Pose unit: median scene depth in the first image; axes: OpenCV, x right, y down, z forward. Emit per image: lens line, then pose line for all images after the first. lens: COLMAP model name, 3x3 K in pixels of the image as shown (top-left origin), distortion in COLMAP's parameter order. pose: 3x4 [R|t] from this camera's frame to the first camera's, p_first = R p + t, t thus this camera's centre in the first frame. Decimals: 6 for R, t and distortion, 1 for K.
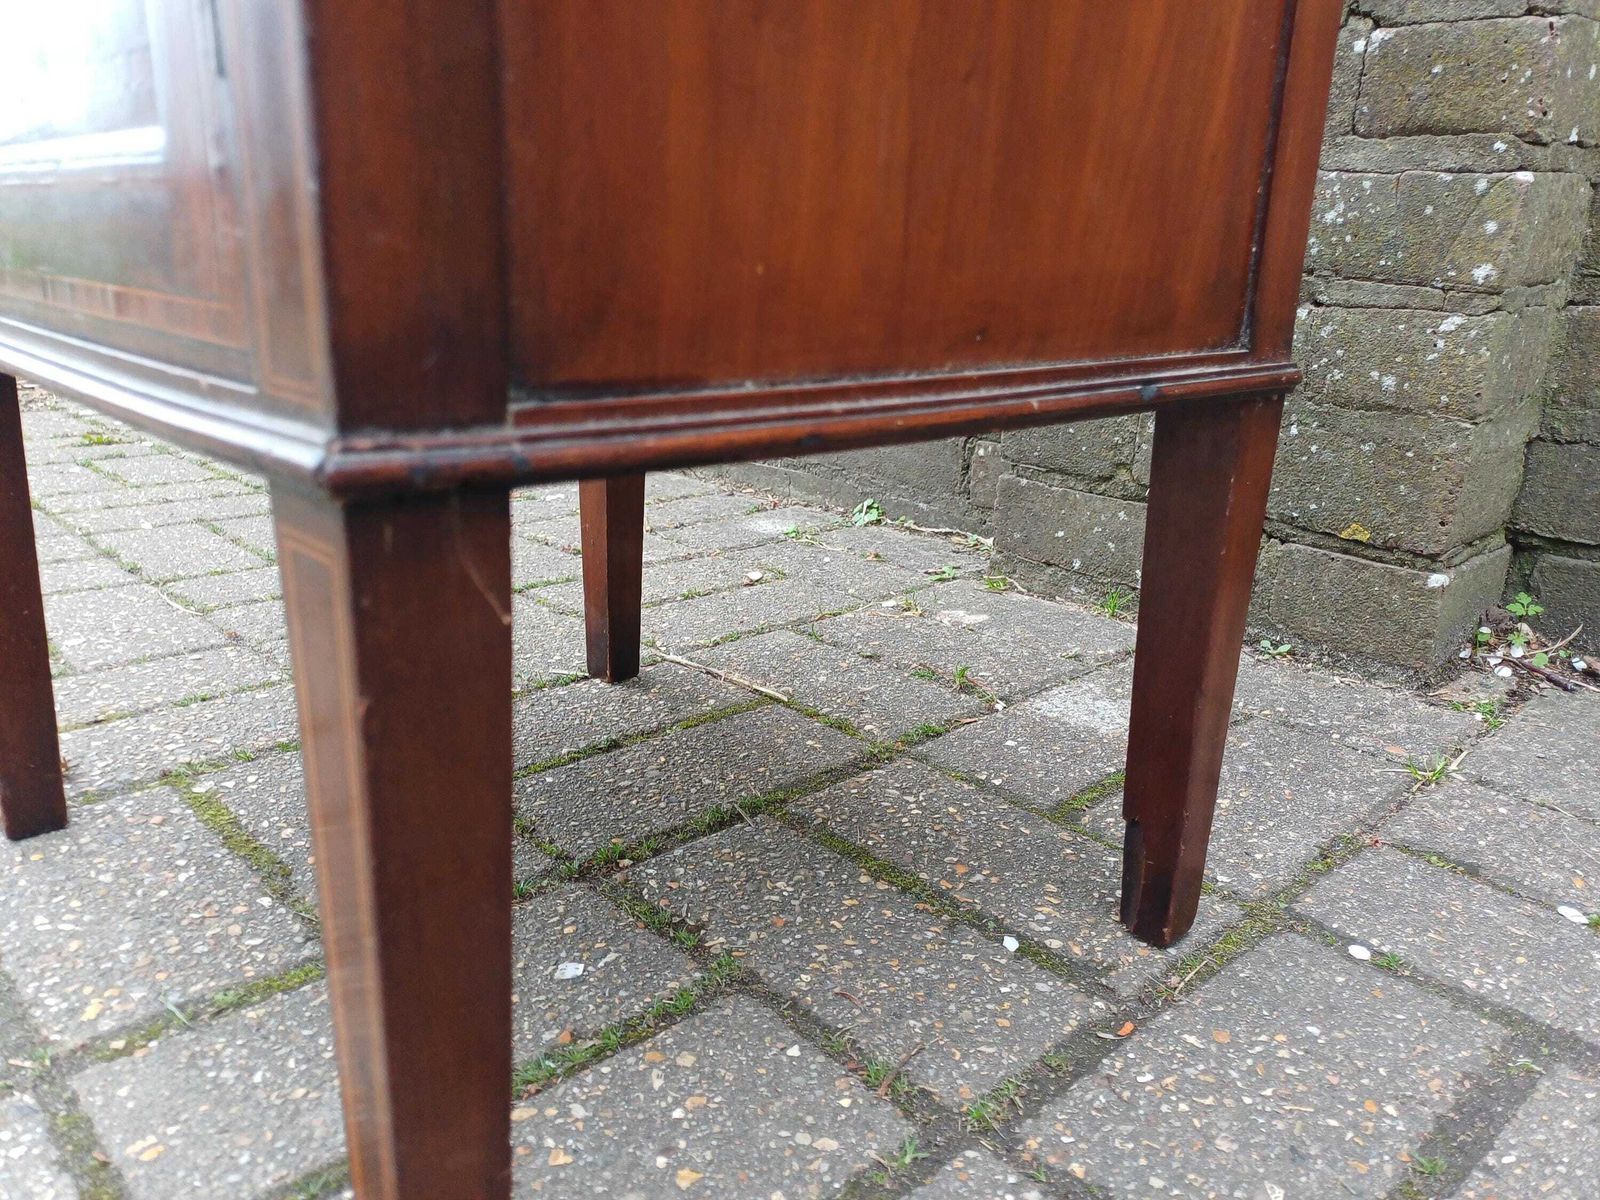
lens RADIAL K [[1184.6, 0, 797.0], [0, 1184.6, 600.8], [0, 0, 1]] dist [0.052429, -0.040489]
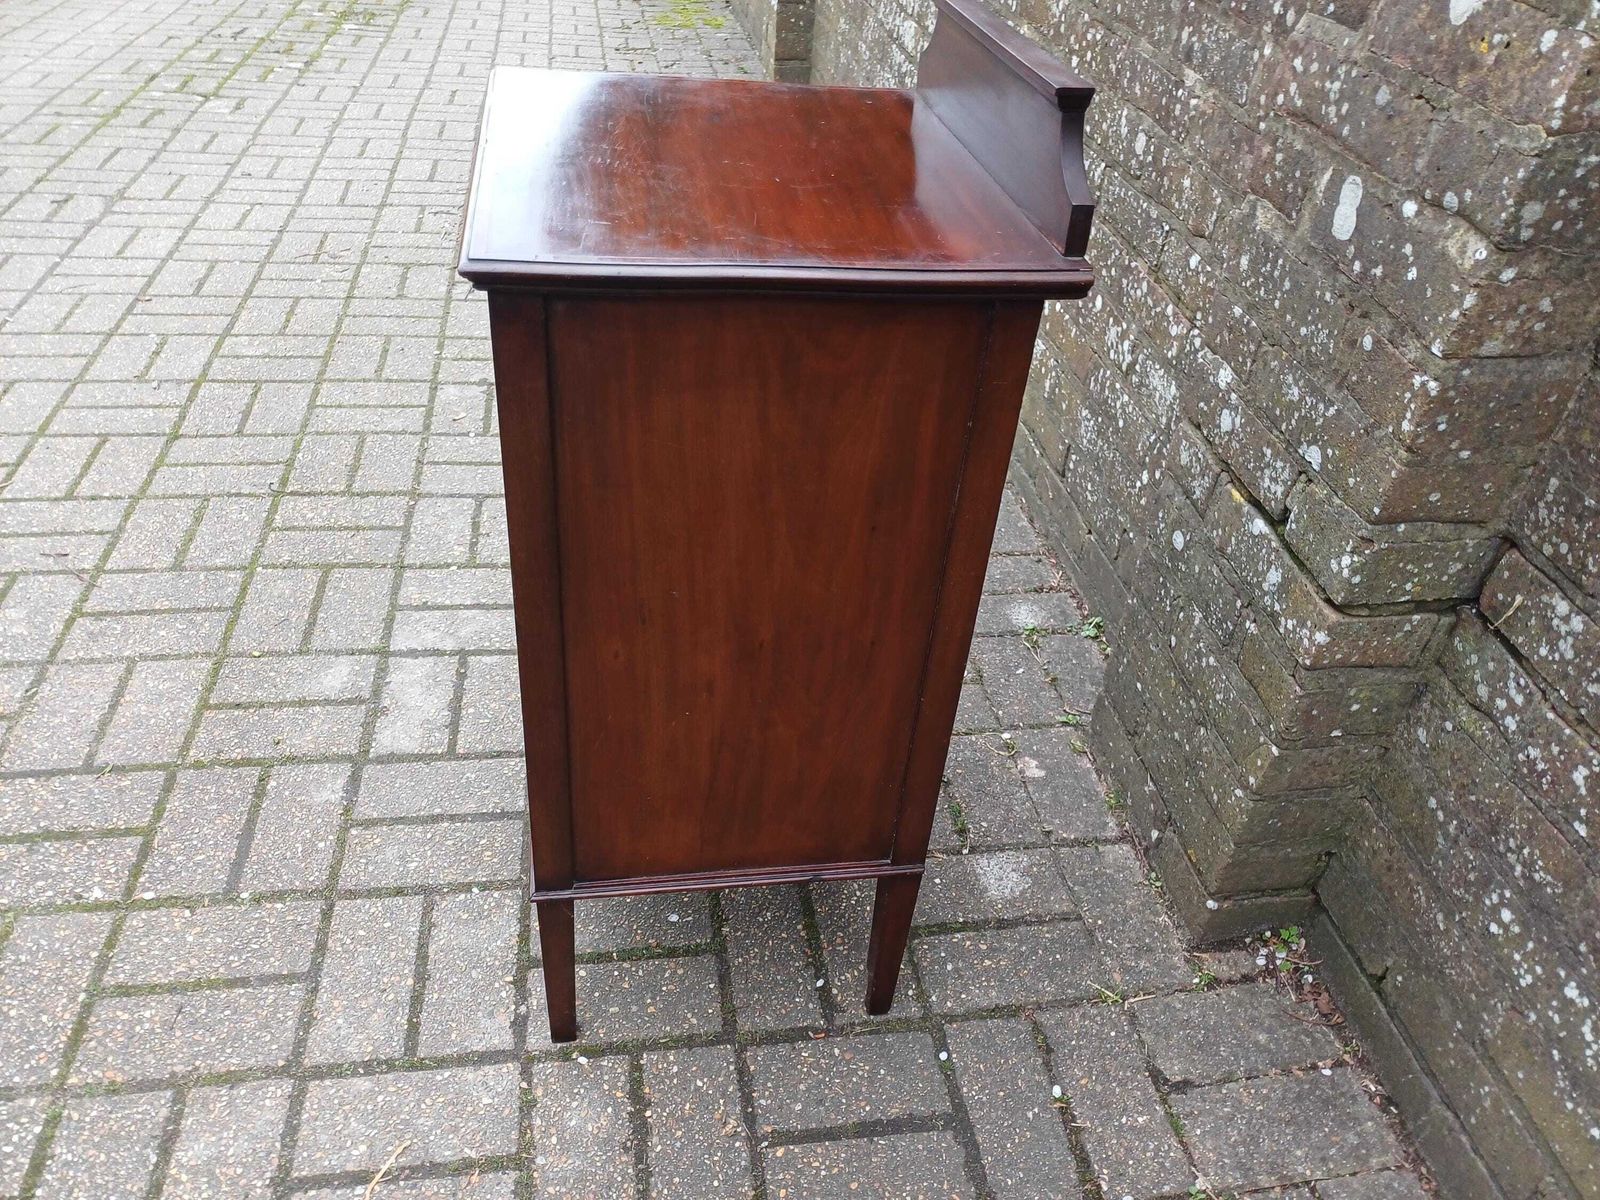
lens RADIAL K [[1184.6, 0, 797.0], [0, 1184.6, 600.8], [0, 0, 1]] dist [0.052429, -0.040489]
pose [[0.824970, 0.361794, -0.434200, 0.982425], [-0.210393, 0.909630, 0.358201, -1.416496], [0.524557, -0.204152, 0.826536, -1.020127]]
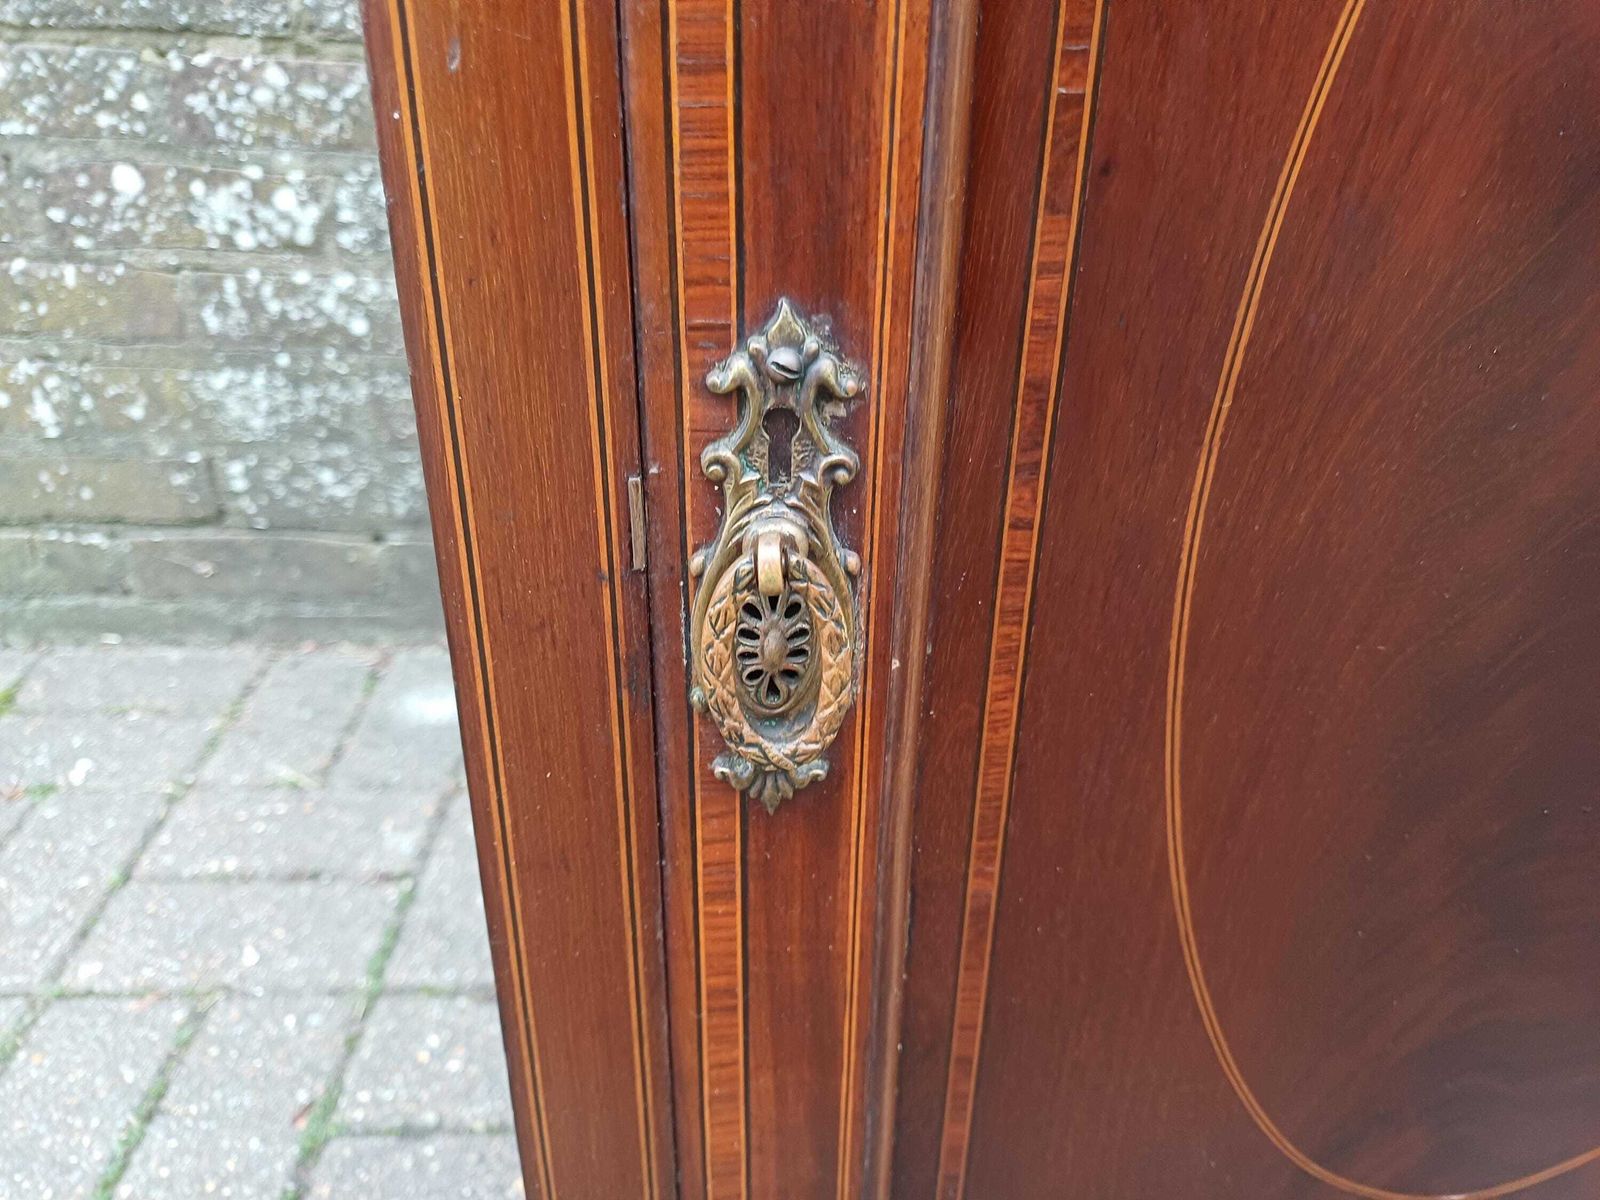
lens RADIAL K [[1224.0, 0, 812.9], [0, 1224.0, 587.4], [0, 0, 1]] dist [-0.012774, 0.001677]
pose [[0.675830, -0.369805, 0.637572, -0.918969], [0.214396, 0.926252, 0.309986, -0.897266], [-0.705187, -0.072805, 0.705274, 0.479271]]
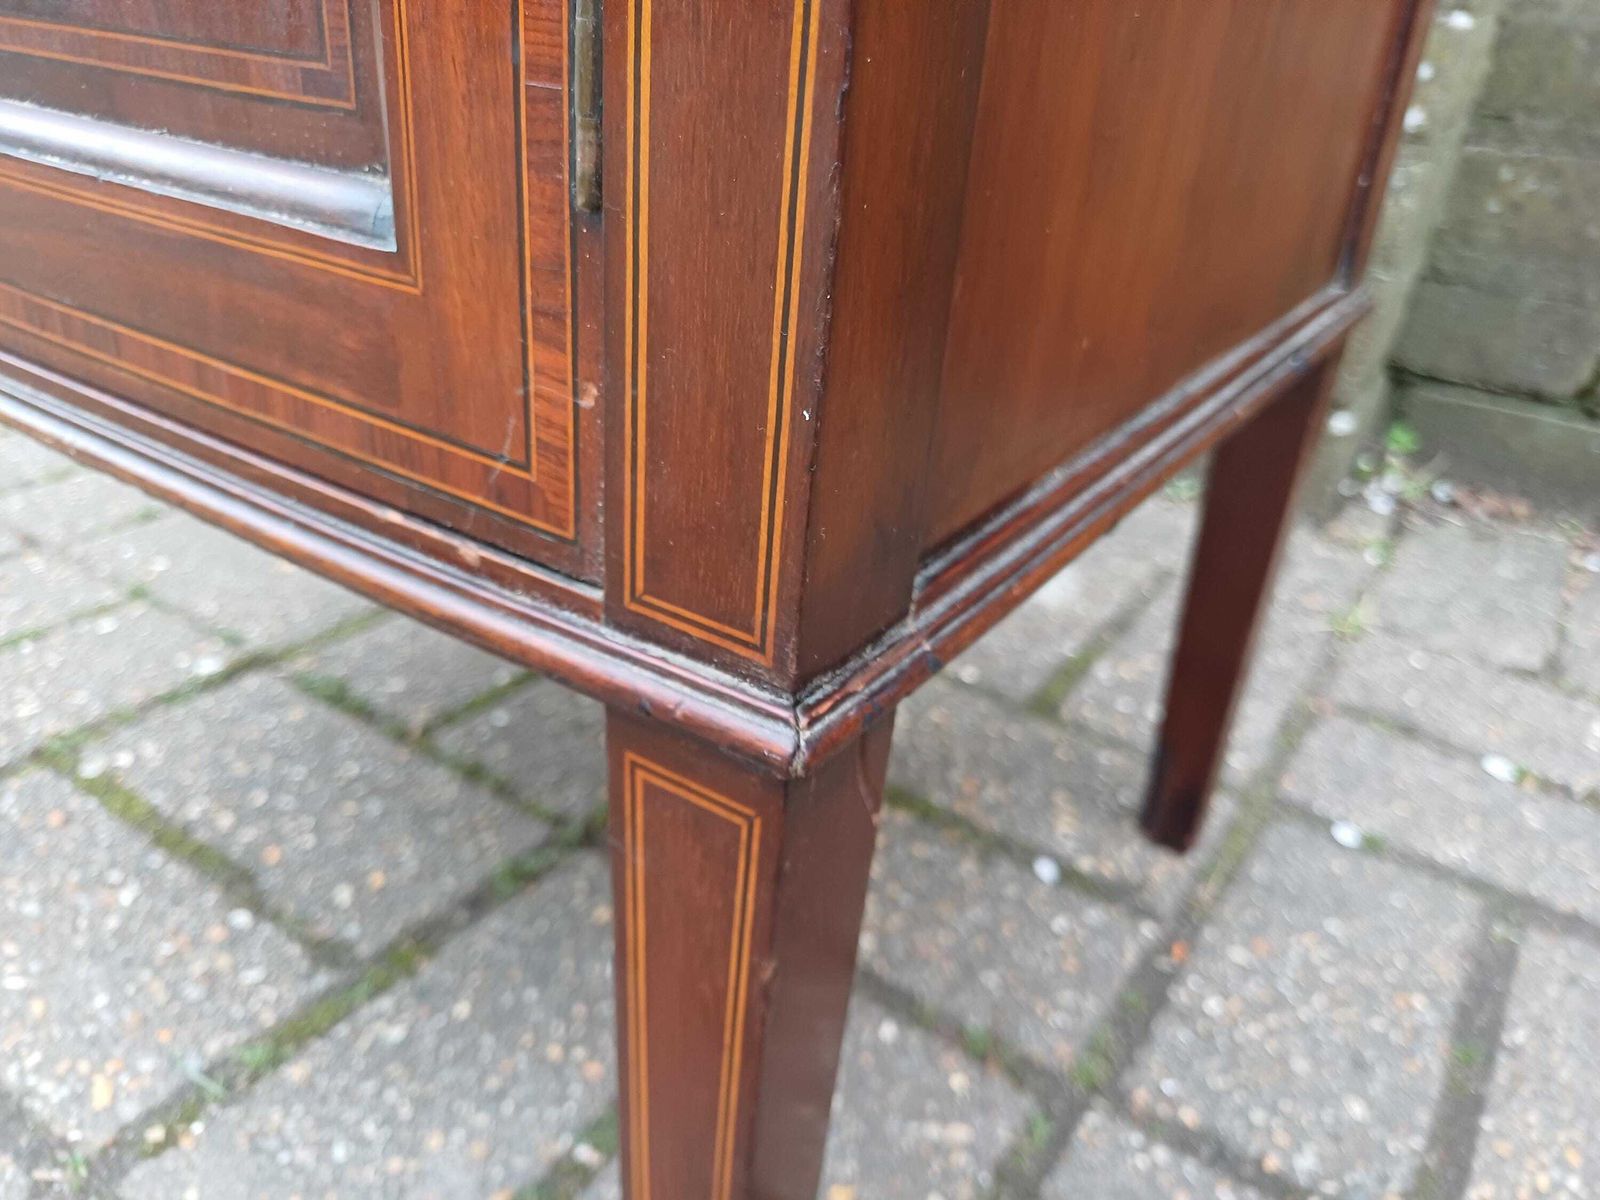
lens RADIAL K [[1241.0, 0, 800.0], [0, 1241.0, 600.0], [0, 0, 1]] dist [0.006667, -0.028939]
pose [[0.975775, -0.070223, 0.207201, -0.225897], [0.027401, 0.978856, 0.202706, -0.153118], [-0.217055, -0.192118, 0.957067, 0.095327]]
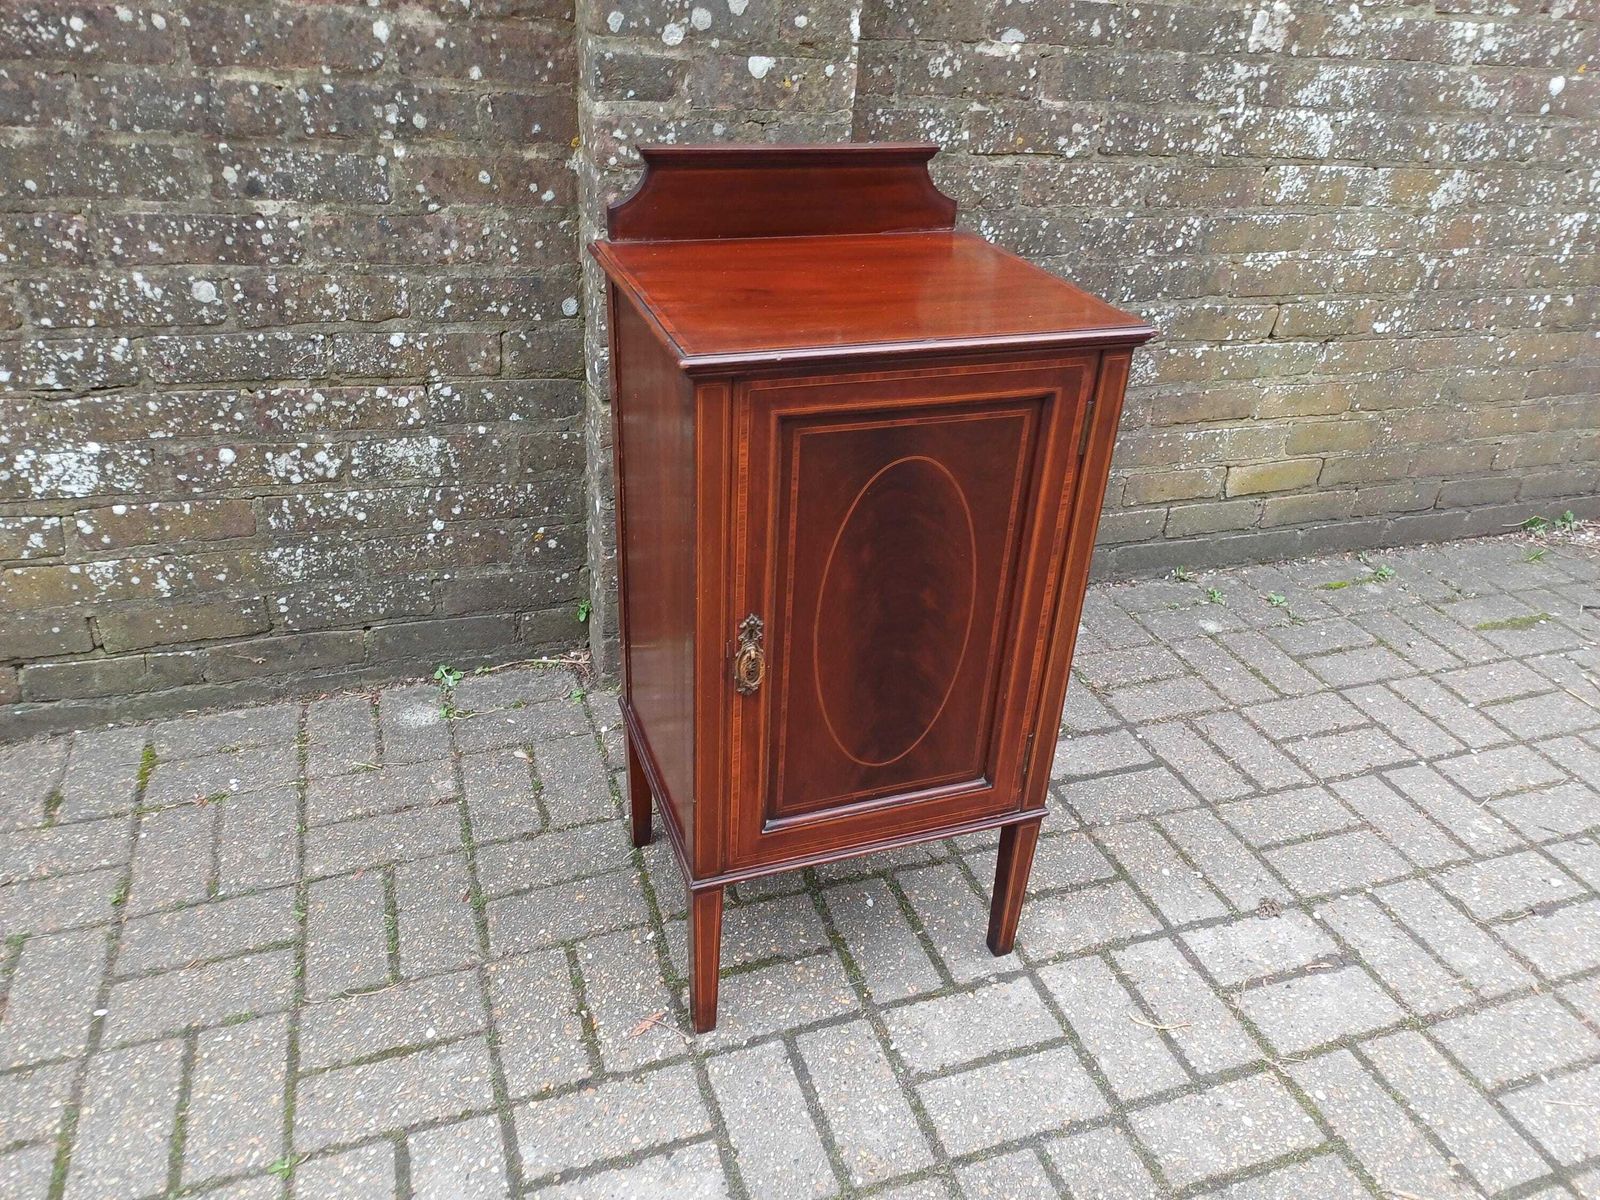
lens RADIAL K [[1172.8, 0, 805.3], [0, 1172.8, 588.7], [0, 0, 1]] dist [0.054779, -0.037608]
pose [[0.405678, -0.463201, 0.787953, -2.385945], [0.224951, 0.886159, 0.405116, -1.807324], [-0.885902, 0.012905, 0.463693, -0.395114]]
